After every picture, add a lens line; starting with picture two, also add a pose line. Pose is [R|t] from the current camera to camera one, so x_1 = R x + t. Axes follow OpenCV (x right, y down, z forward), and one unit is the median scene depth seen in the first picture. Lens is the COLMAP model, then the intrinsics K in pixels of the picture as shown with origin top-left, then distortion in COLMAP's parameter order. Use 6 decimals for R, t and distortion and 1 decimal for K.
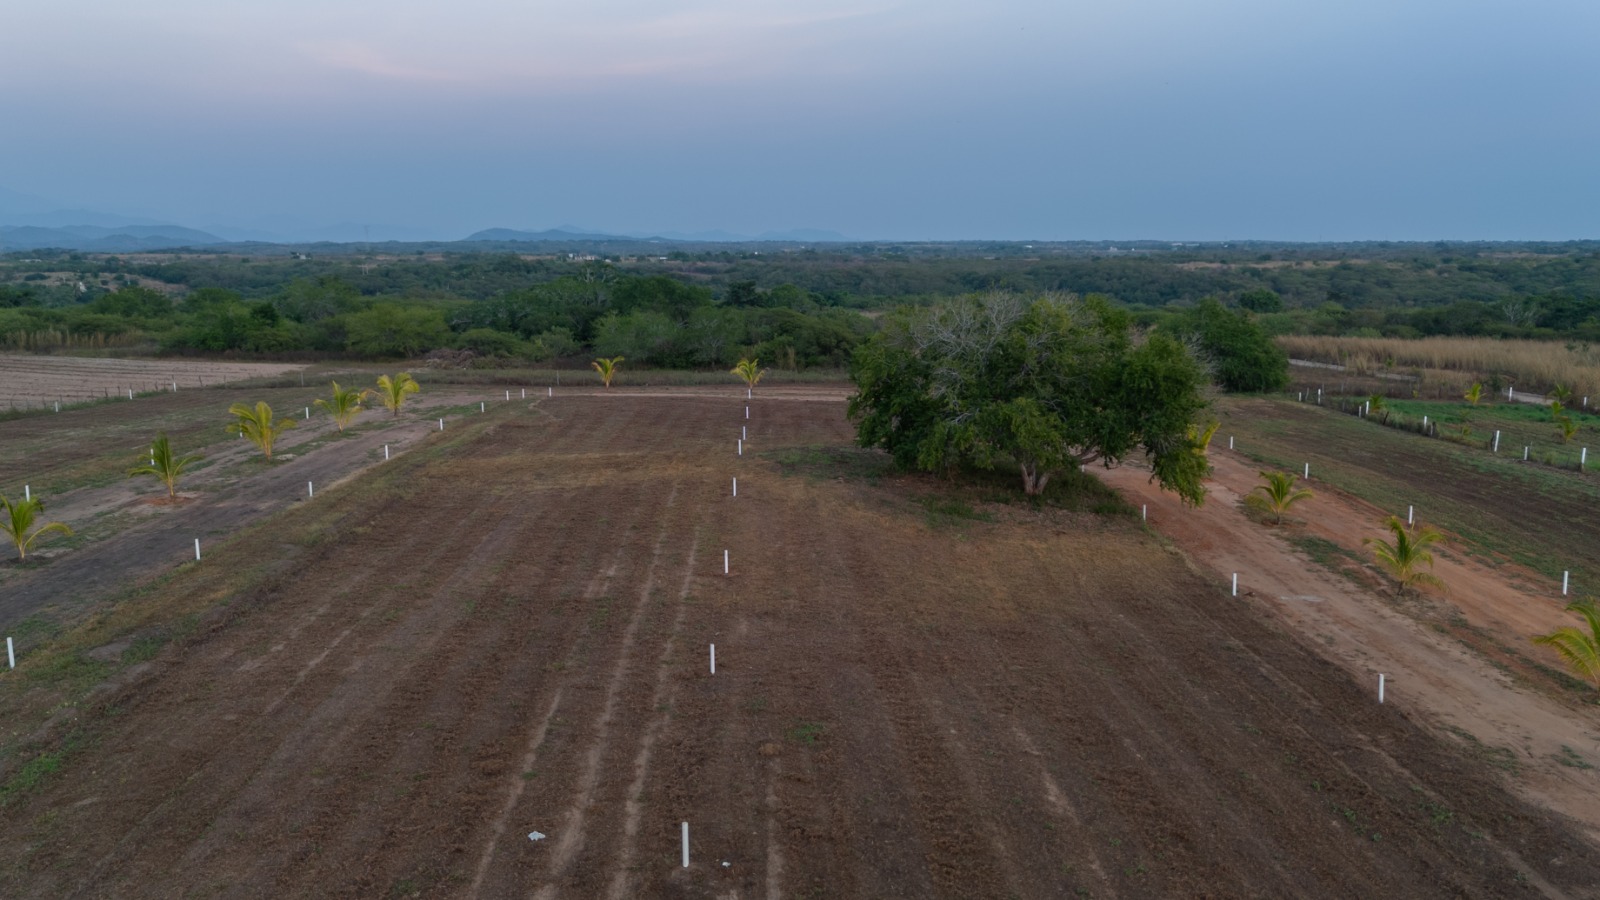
lens RADIAL K [[1285.5, 0, 808.6], [0, 1285.5, 450.5], [0, 0, 1]] dist [0.056573, -0.067783]
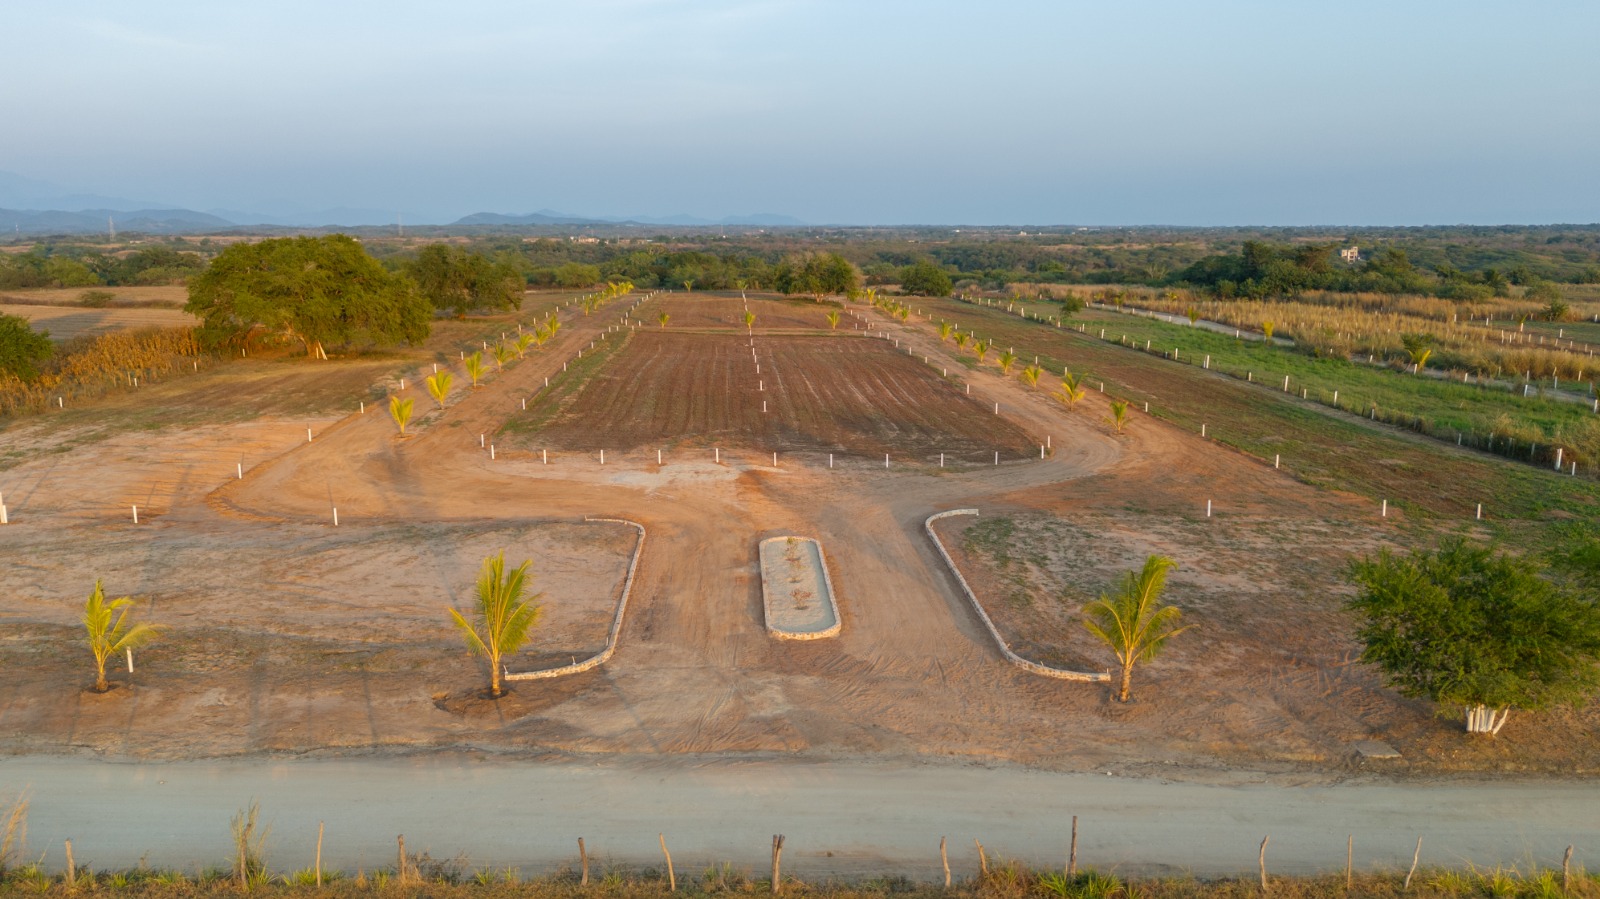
lens RADIAL K [[1239.9, 0, 814.4], [0, 1239.9, 443.9], [0, 0, 1]] dist [0.057820, -0.067350]
pose [[0.999321, -0.004671, 0.036552, 0.001541], [0.004152, 0.999890, 0.014272, 0.035731], [-0.036615, -0.014111, 0.999230, -0.243649]]
